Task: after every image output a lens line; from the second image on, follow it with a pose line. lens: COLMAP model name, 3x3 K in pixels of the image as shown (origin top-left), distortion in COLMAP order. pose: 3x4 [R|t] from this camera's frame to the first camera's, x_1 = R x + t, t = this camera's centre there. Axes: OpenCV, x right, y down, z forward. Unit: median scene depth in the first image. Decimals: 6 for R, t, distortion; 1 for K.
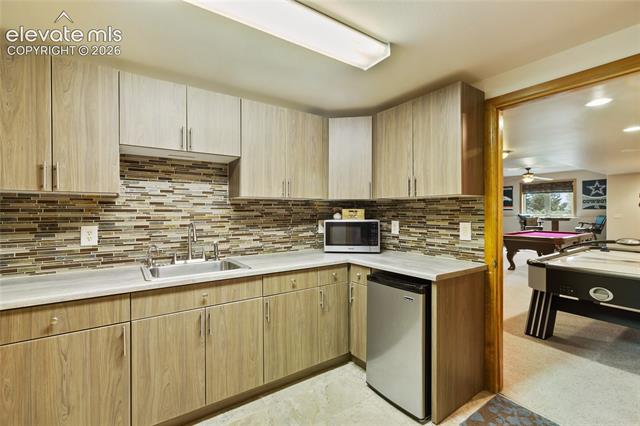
lens RADIAL K [[288.9, 0, 320.0], [0, 288.9, 211.7], [0, 0, 1]] dist [0.004518, 0.000370]
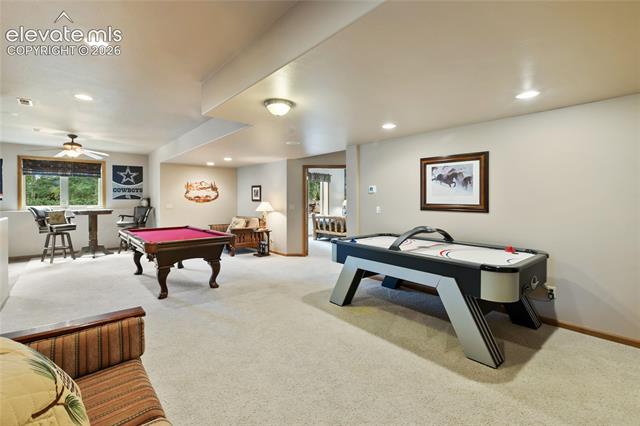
lens RADIAL K [[288.9, 0, 318.6], [0, 288.9, 208.0], [0, 0, 1]] dist [0.004518, 0.000370]
pose [[-0.106137, -0.025666, 0.994020, 0.014211], [0.005856, 0.999633, 0.026436, -0.002019], [-0.994334, 0.008627, -0.105948, 0.515052]]
